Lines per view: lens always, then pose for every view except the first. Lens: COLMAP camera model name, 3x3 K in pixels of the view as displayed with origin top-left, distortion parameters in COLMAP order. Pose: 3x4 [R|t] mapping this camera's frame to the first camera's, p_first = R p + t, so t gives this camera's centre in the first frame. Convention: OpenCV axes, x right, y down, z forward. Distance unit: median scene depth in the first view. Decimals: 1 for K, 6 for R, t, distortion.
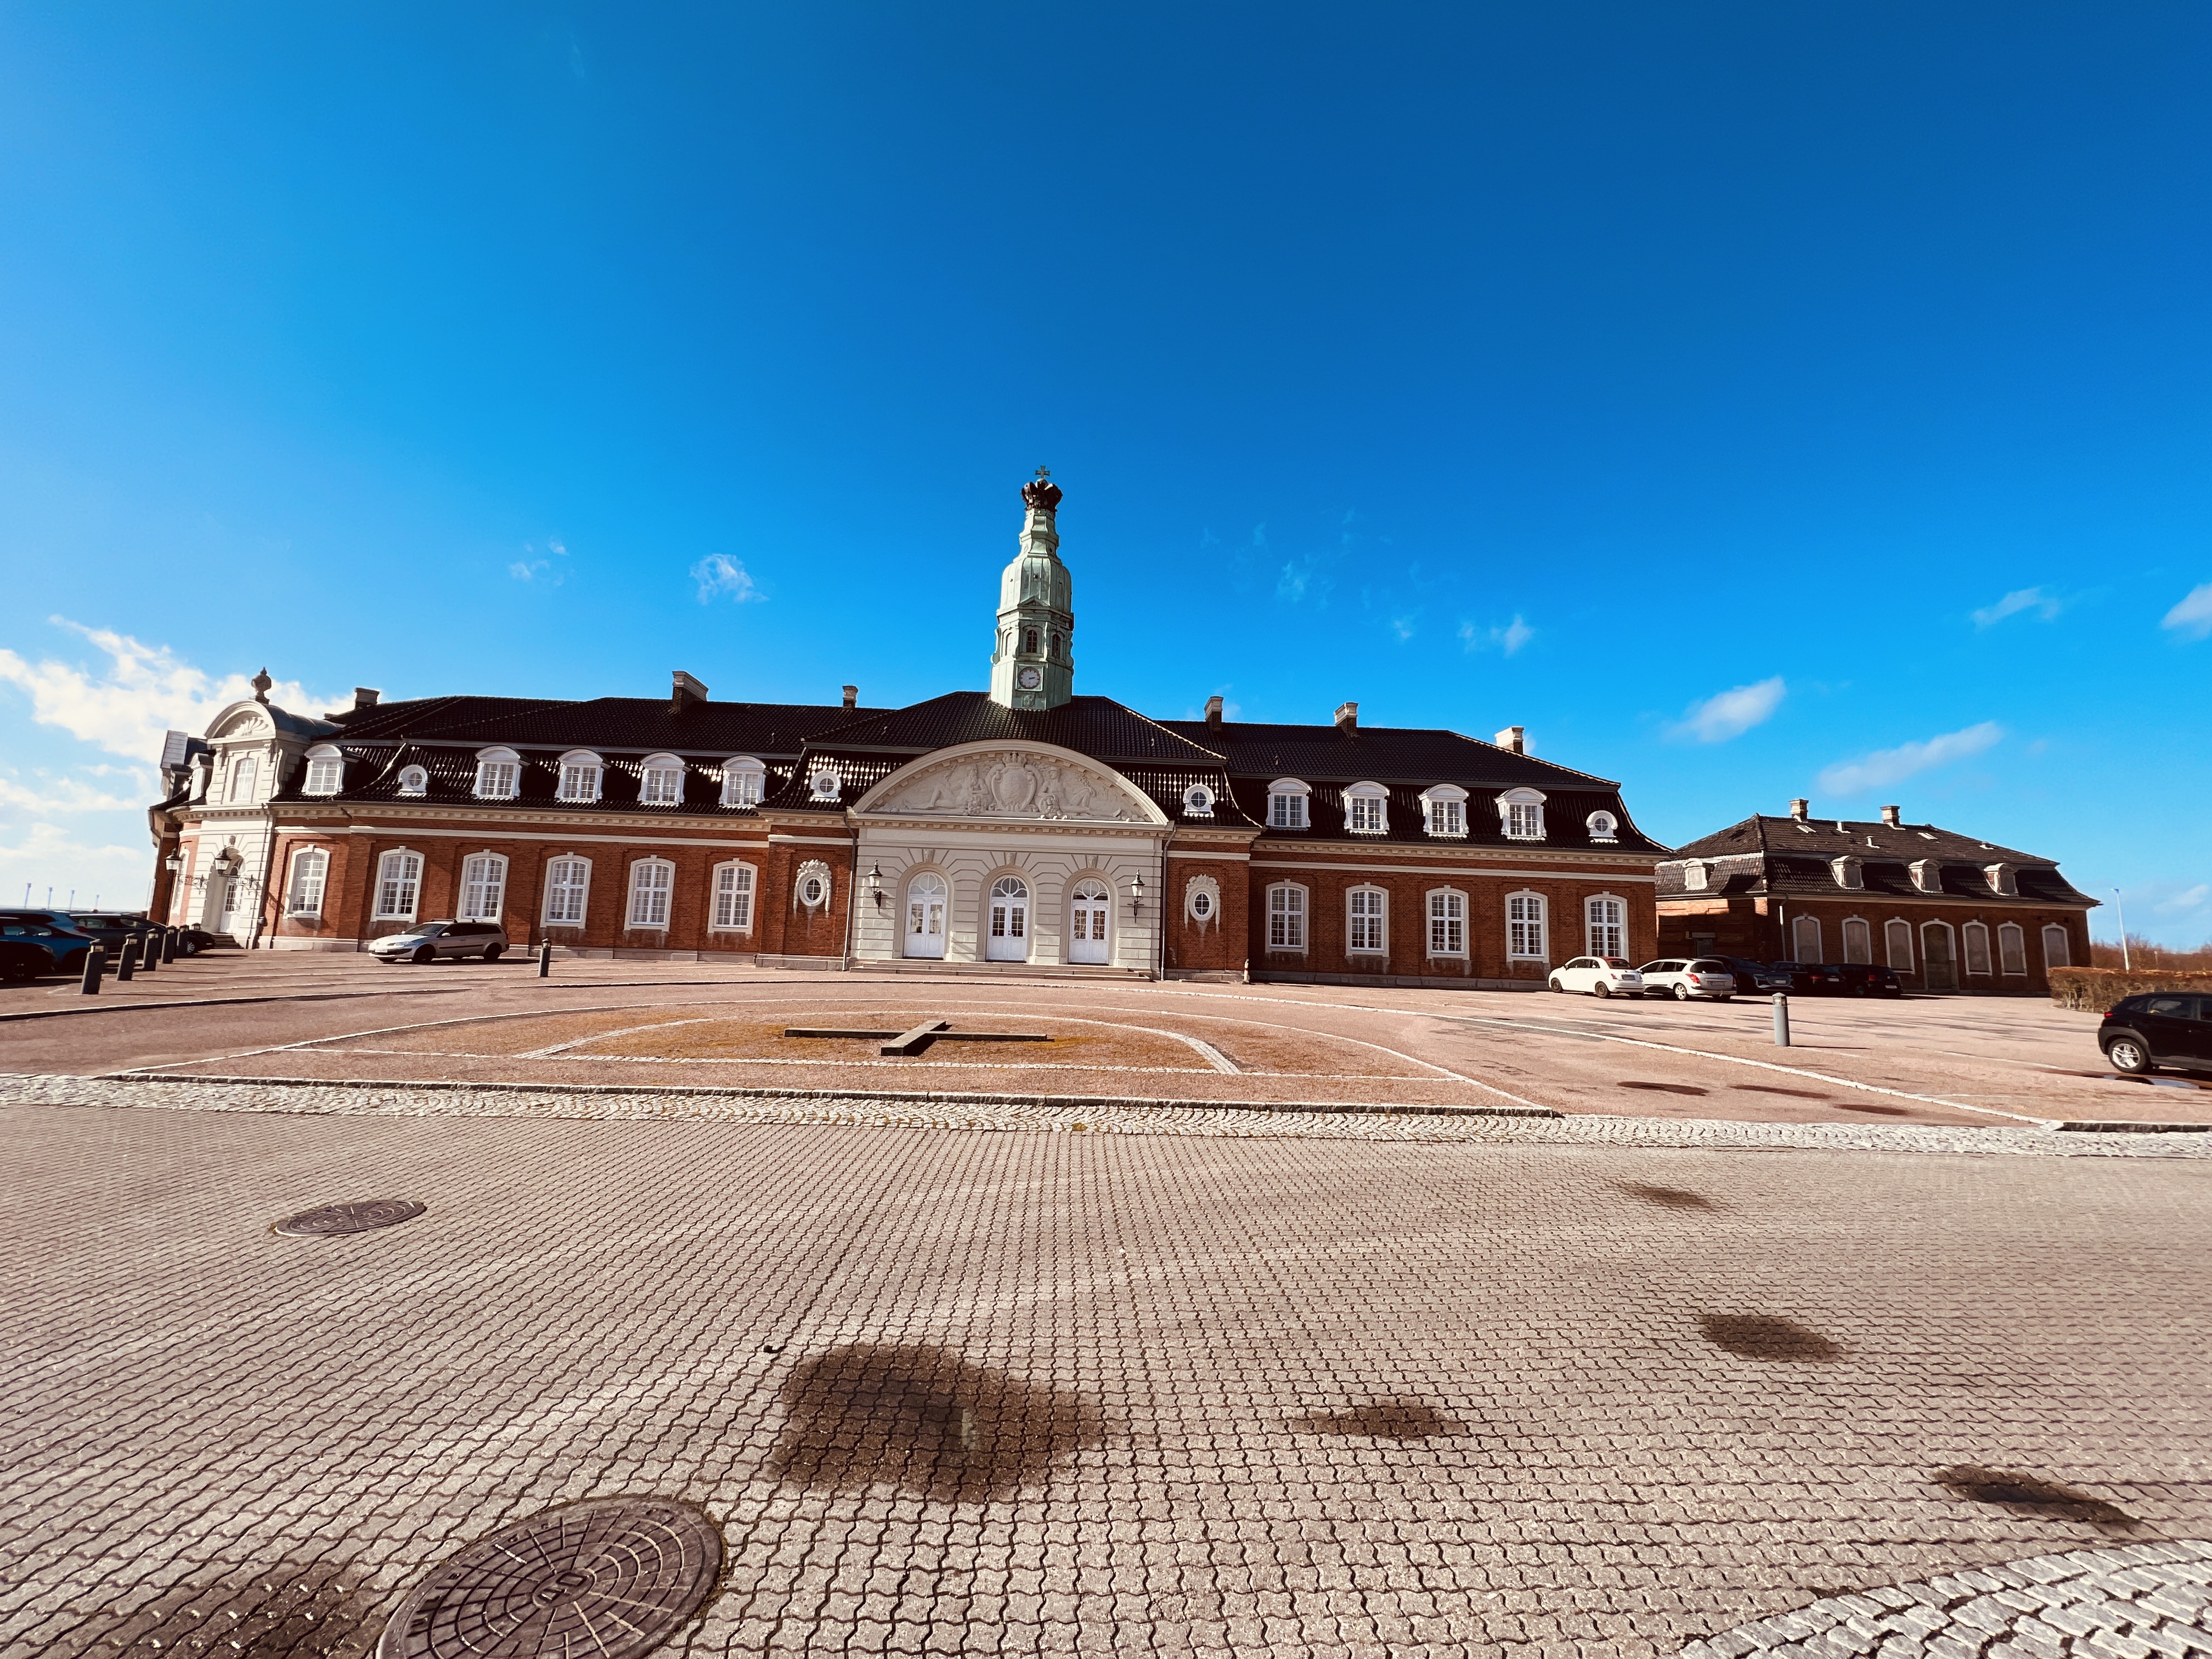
lens RADIAL K [[886.8, 0, 1101.9], [0, 886.8, 831.5], [0, 0, 1]] dist [-0.003106, 0.000123]
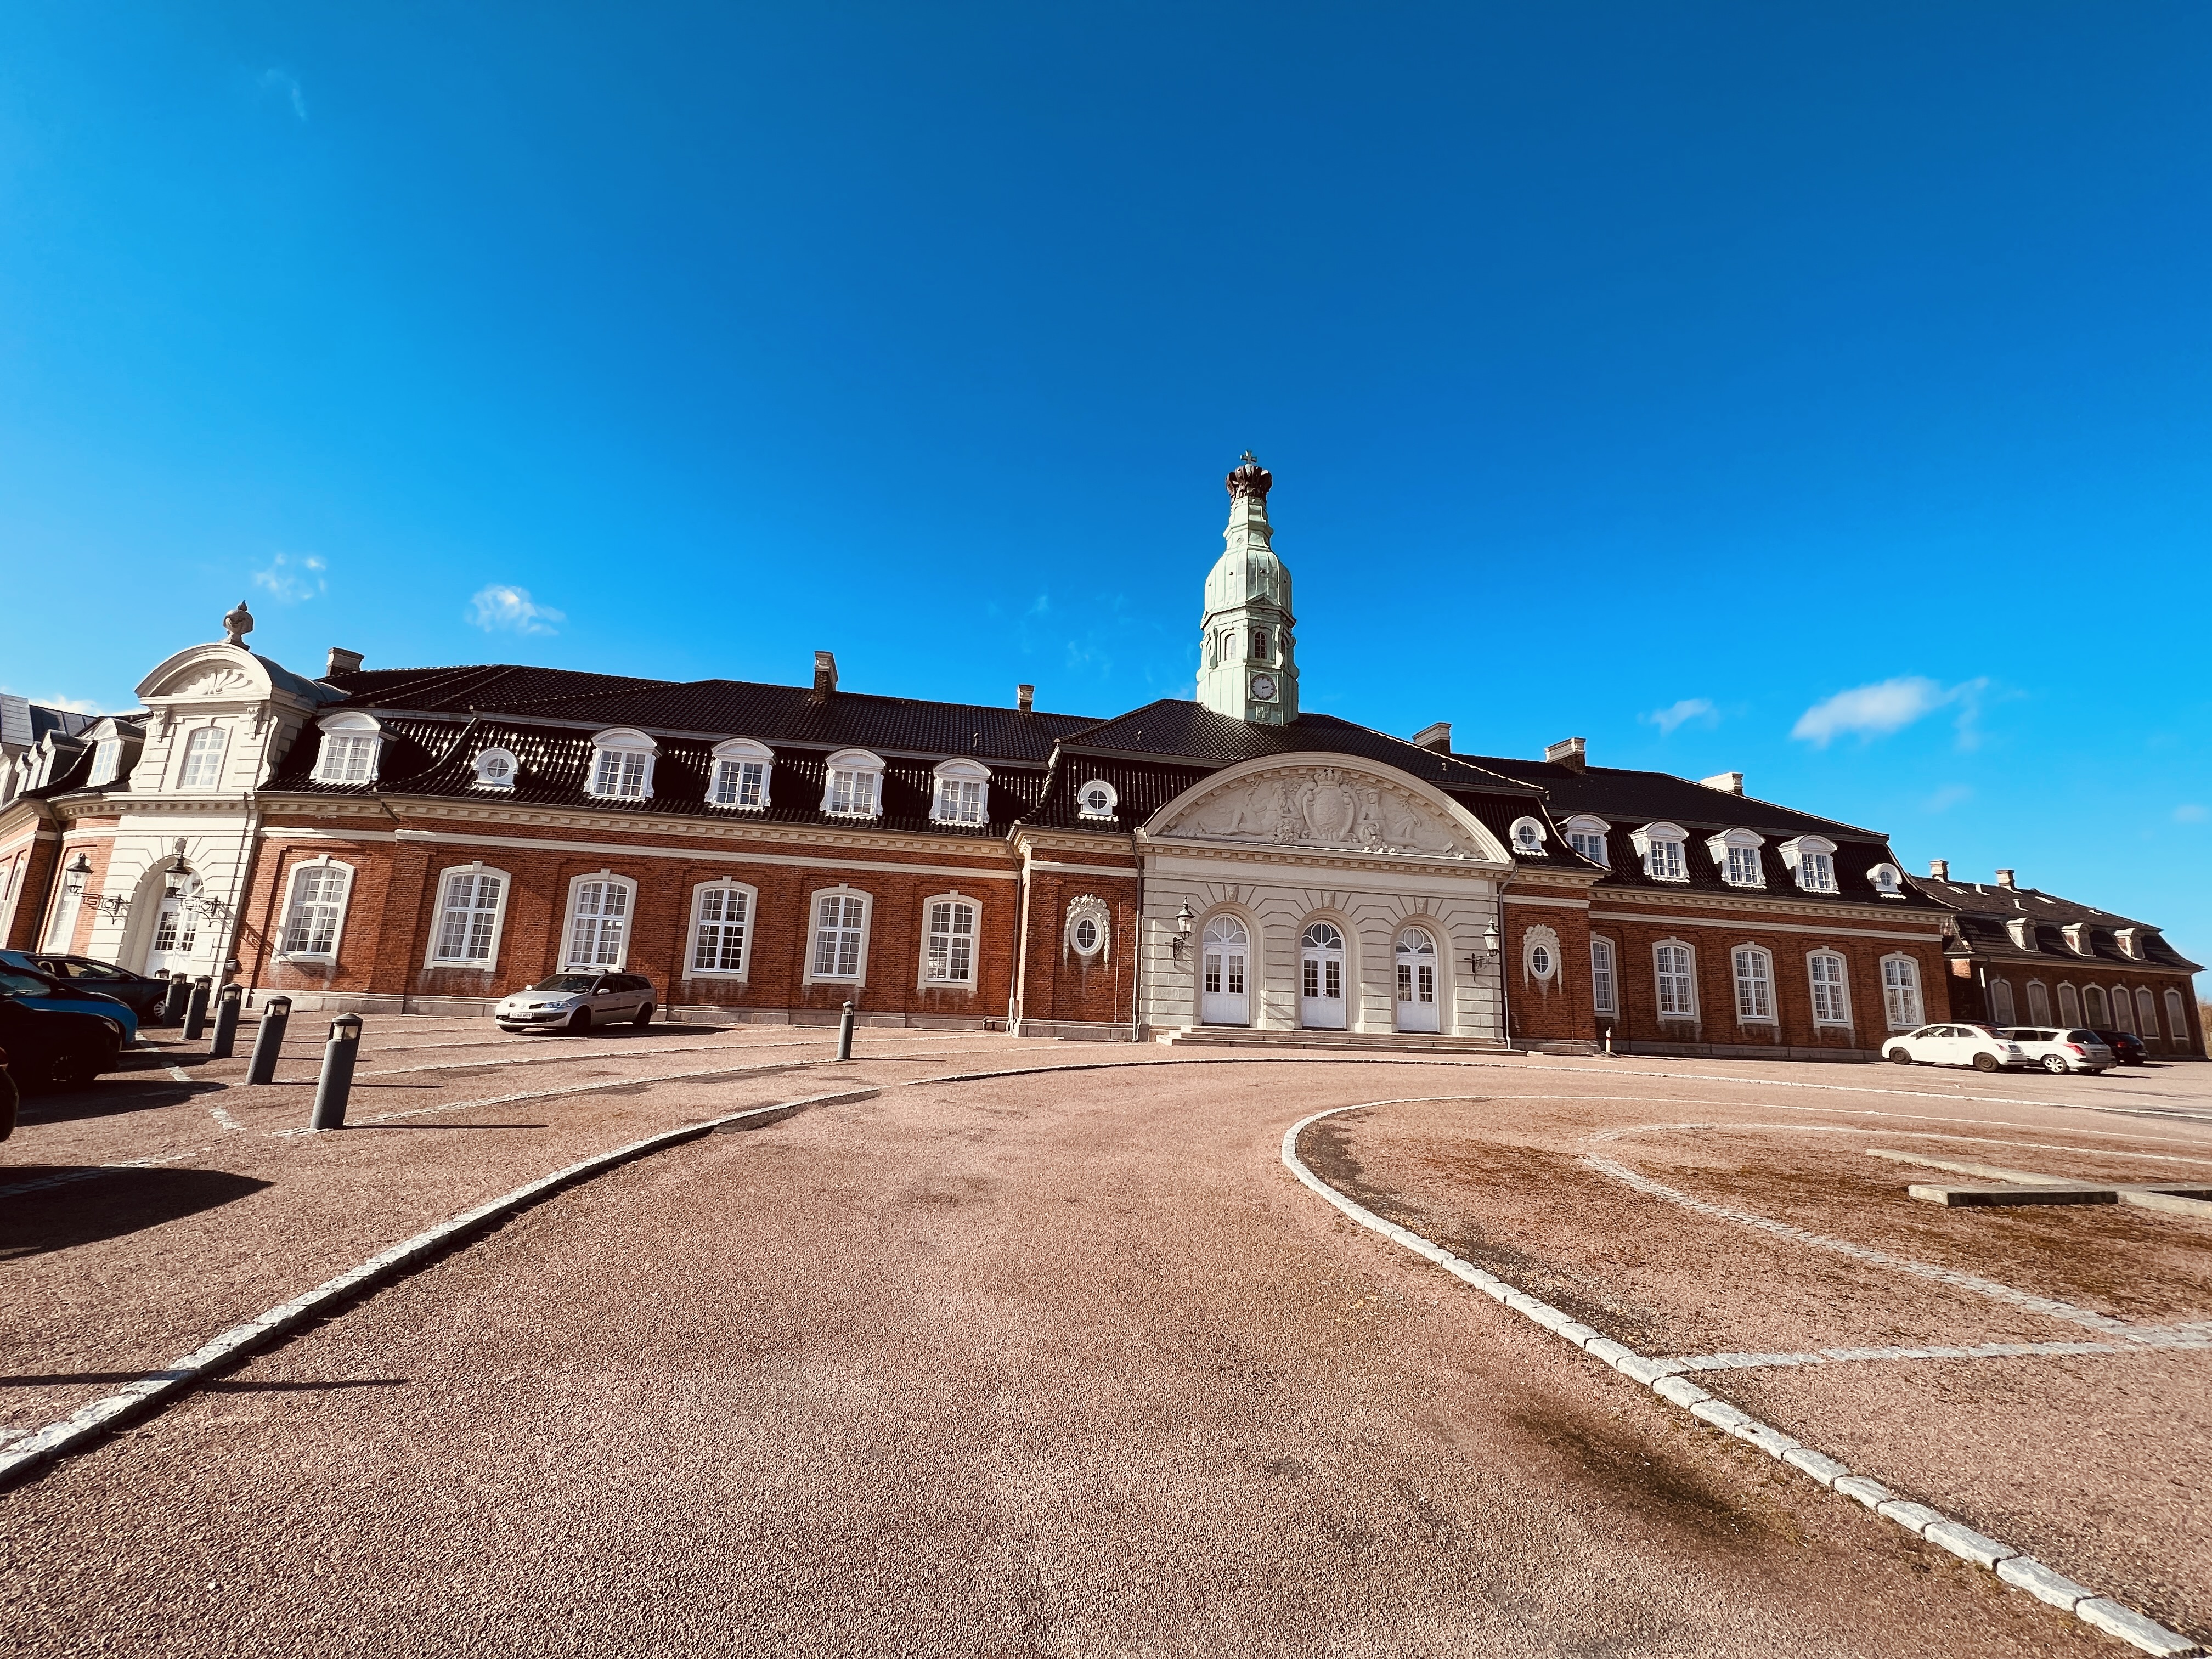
lens RADIAL K [[880.7, 0, 1100.0], [0, 880.7, 831.4], [0, 0, 1]] dist [-0.001149, -0.000185]
pose [[0.986447, 0.036574, 0.159952, -0.406751], [-0.027690, 0.997966, -0.057424, 0.019047], [-0.161727, 0.052217, 0.985453, 0.226301]]
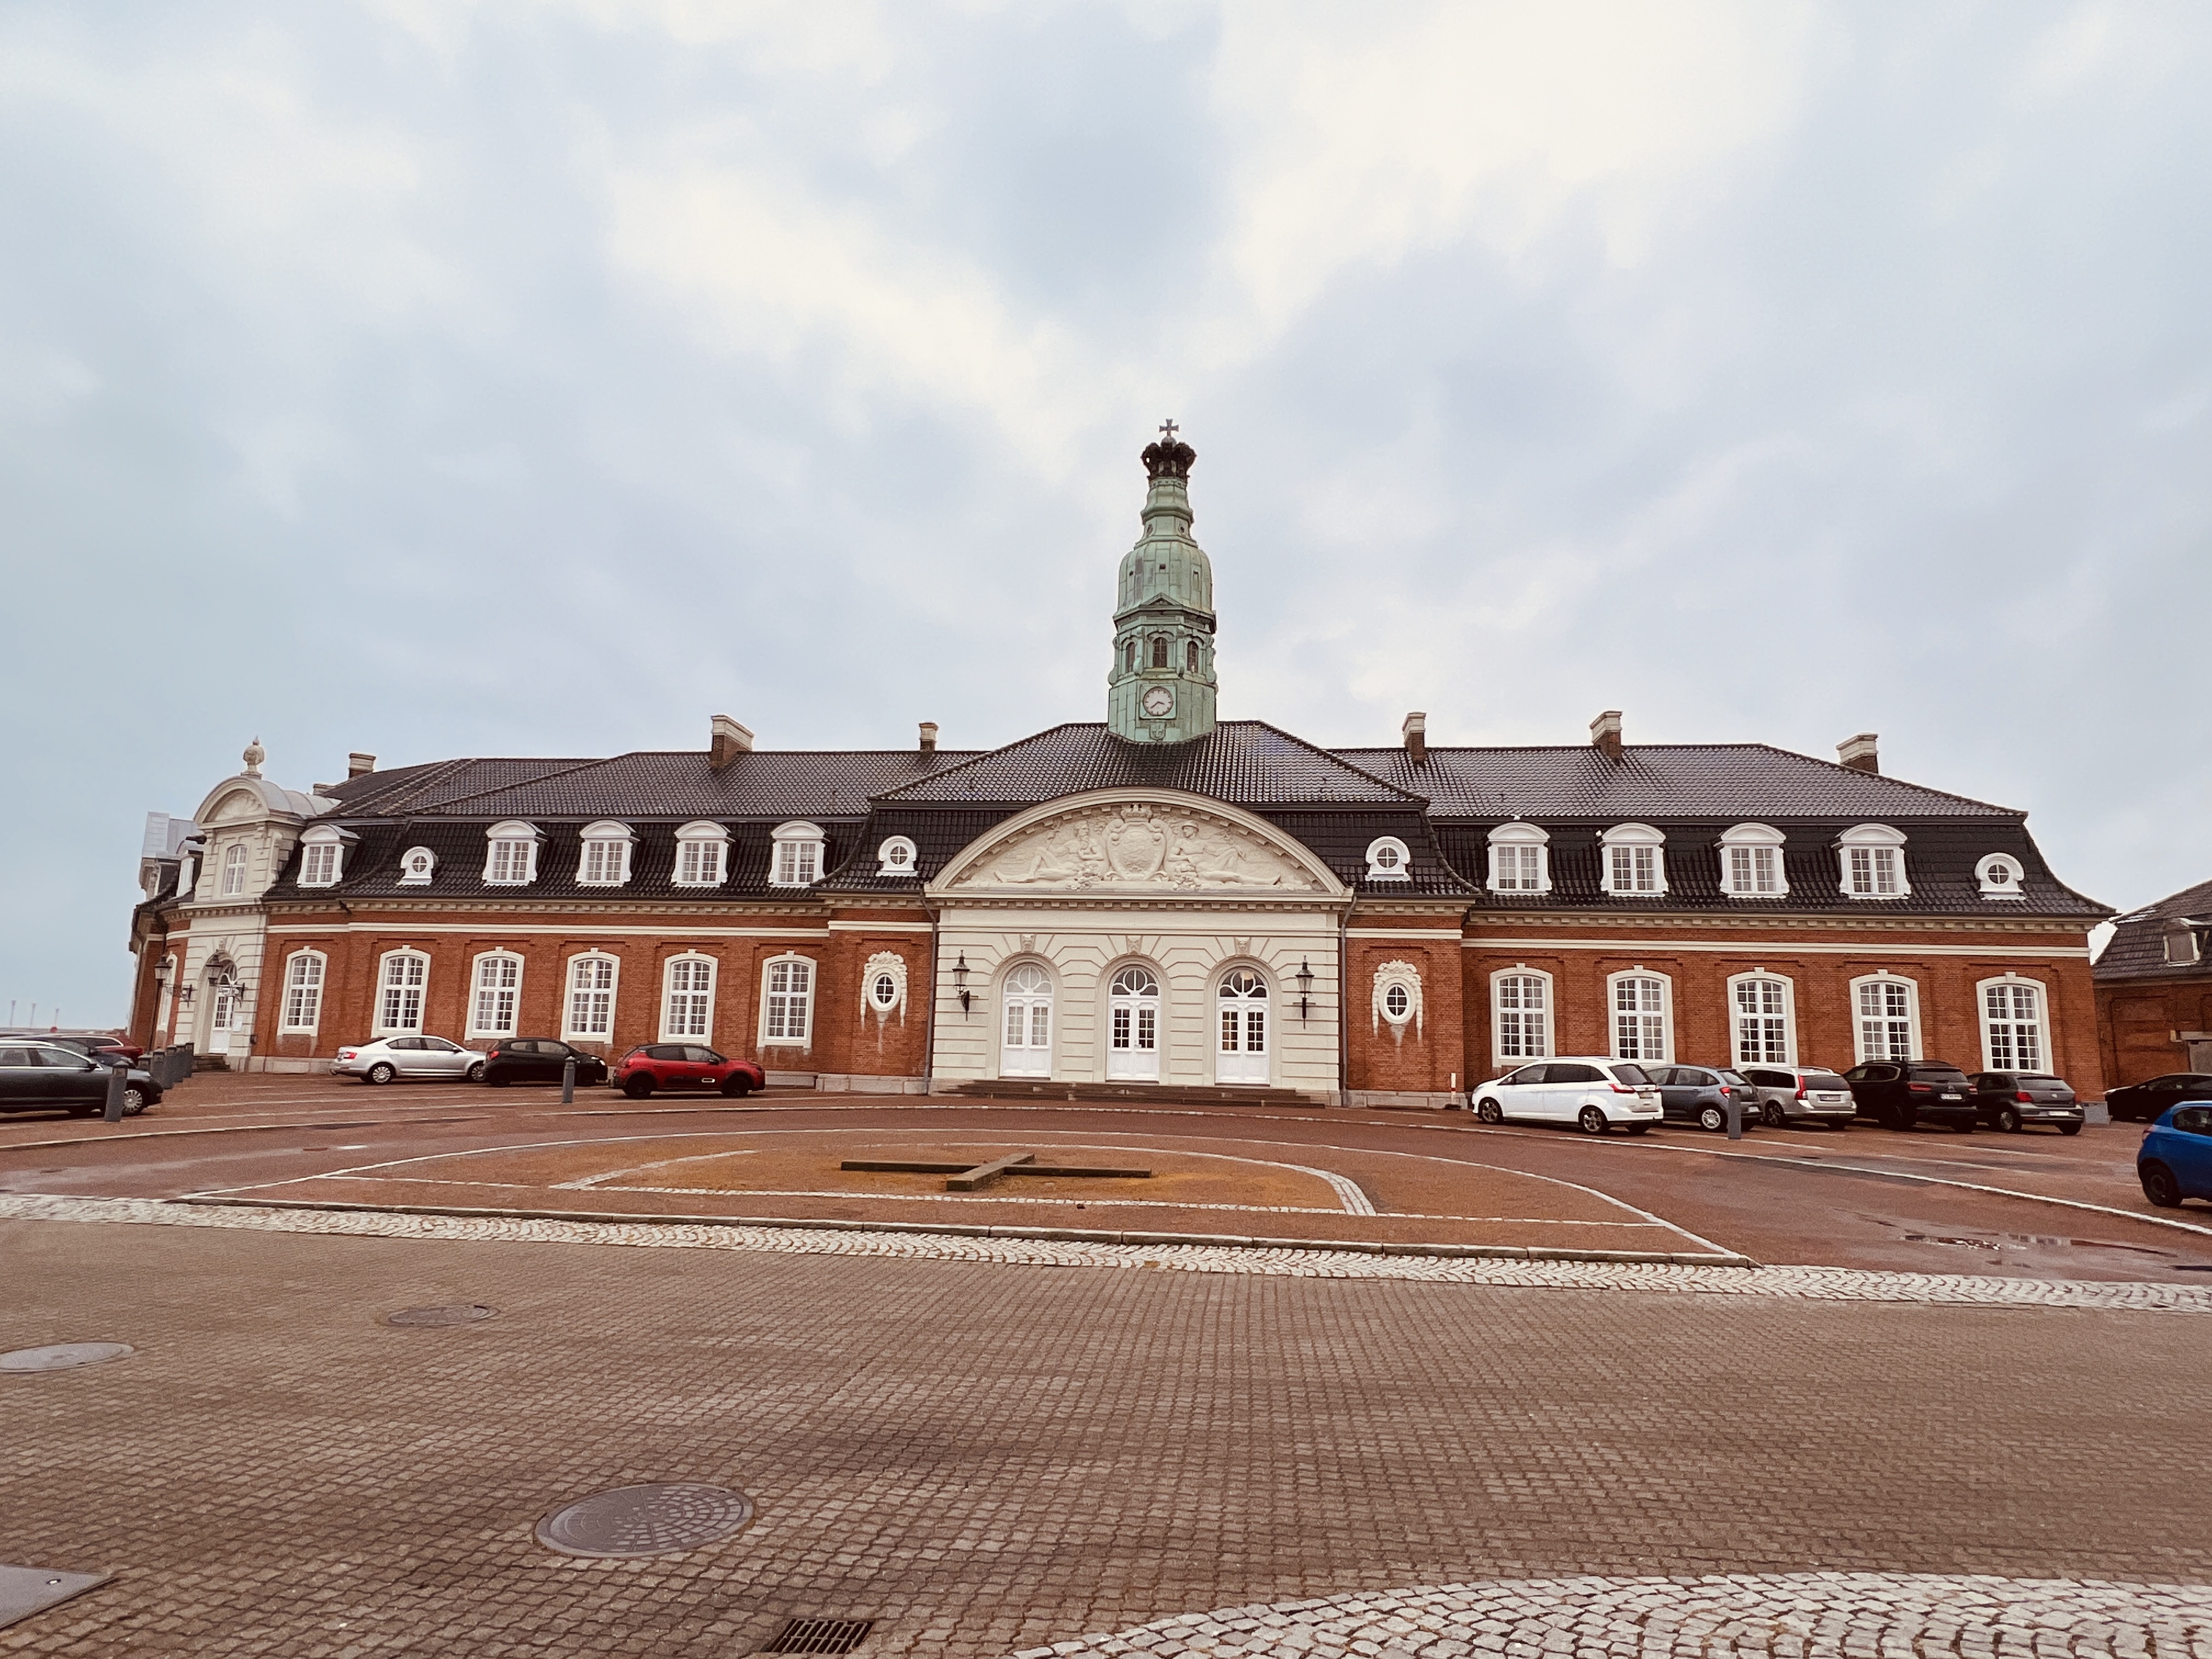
lens RADIAL K [[1268.1, 0, 1097.4], [0, 1268.1, 833.5], [0, 0, 1]] dist [-0.002380, -0.000556]
pose [[0.987259, -0.035987, -0.154999, 0.033785], [0.028267, 0.998261, -0.051726, -0.008152], [0.156591, 0.046686, 0.986560, -0.070251]]
